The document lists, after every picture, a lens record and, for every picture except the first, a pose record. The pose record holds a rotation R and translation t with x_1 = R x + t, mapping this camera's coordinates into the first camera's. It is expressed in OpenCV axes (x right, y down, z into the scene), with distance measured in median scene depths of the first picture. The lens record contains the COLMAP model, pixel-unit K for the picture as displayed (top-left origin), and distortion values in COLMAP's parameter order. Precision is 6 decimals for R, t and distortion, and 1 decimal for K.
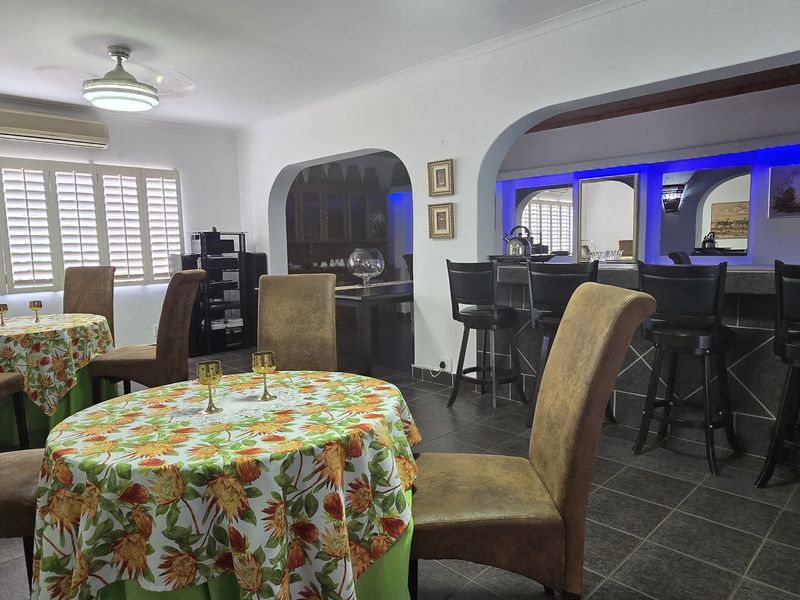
lens RADIAL K [[530.1, 0, 400.0], [0, 530.1, 300.0], [0, 0, 1]] dist [0.002142, -0.000939]
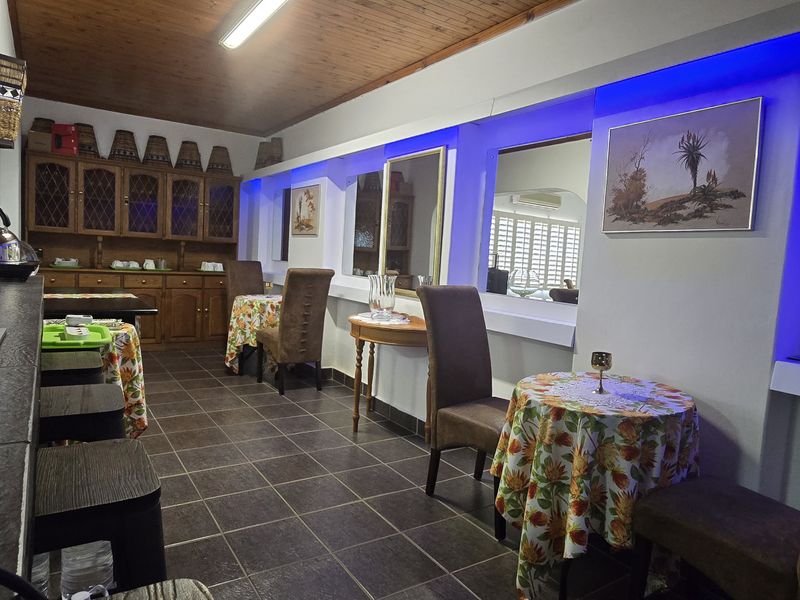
lens RADIAL K [[530.1, 0, 400.0], [0, 530.1, 300.0], [0, 0, 1]] dist [0.002142, -0.000939]
pose [[0.980794, 0.097674, -0.168830, 0.341124], [-0.102789, 0.994464, -0.021808, -0.036024], [0.165766, 0.038743, 0.985404, 0.280198]]
